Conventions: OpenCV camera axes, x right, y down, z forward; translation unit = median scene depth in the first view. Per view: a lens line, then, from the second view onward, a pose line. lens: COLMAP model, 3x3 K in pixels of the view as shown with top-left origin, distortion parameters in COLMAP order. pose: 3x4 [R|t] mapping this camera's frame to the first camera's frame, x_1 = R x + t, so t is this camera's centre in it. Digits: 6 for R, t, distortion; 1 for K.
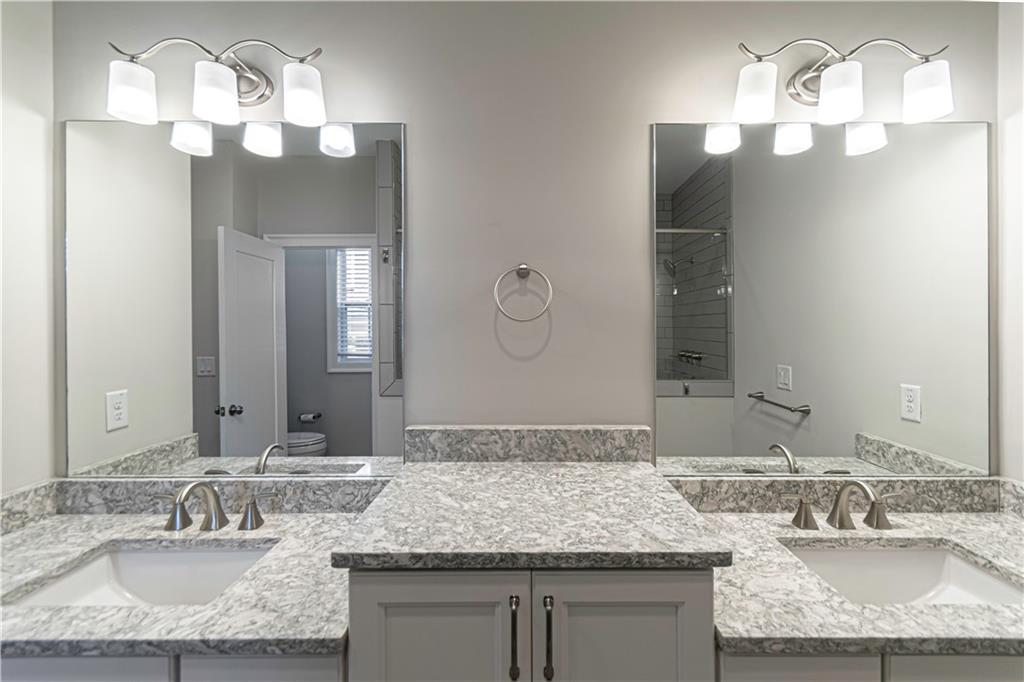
lens RADIAL K [[477.5, 0, 513.8], [0, 477.5, 329.3], [0, 0, 1]] dist [0.004401, -0.000653]
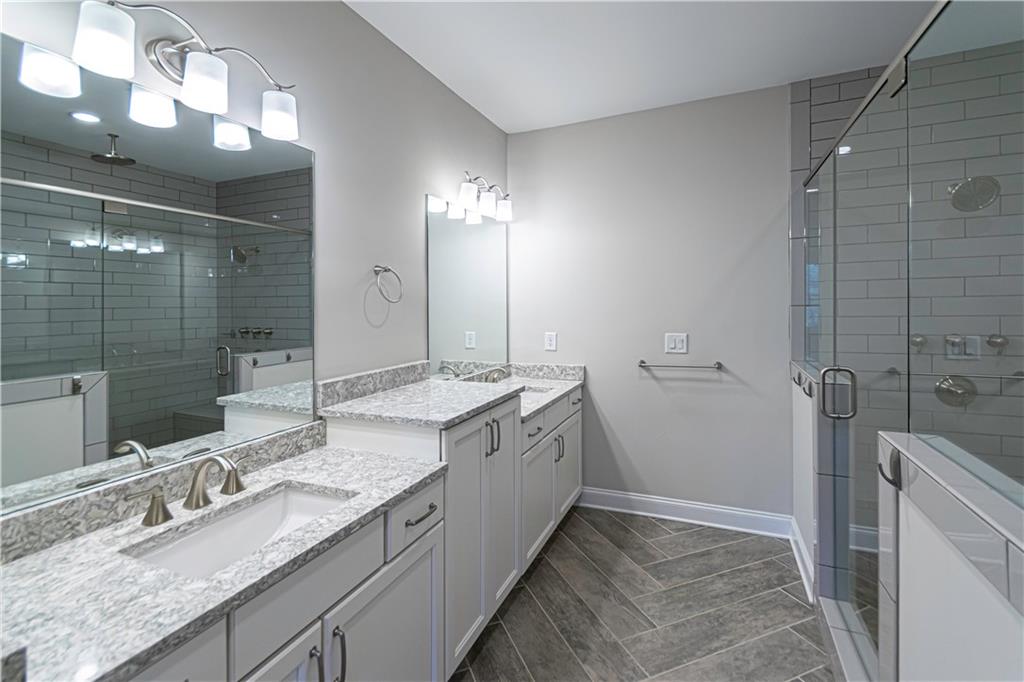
lens RADIAL K [[455.9, 0, 509.3], [0, 455.9, 323.0], [0, 0, 1]] dist [0.000453, -0.000170]
pose [[0.415192, -0.044238, 0.908658, -1.164257], [0.020005, 0.999019, 0.039496, -0.000059], [-0.909514, 0.001780, 0.415670, -0.005283]]
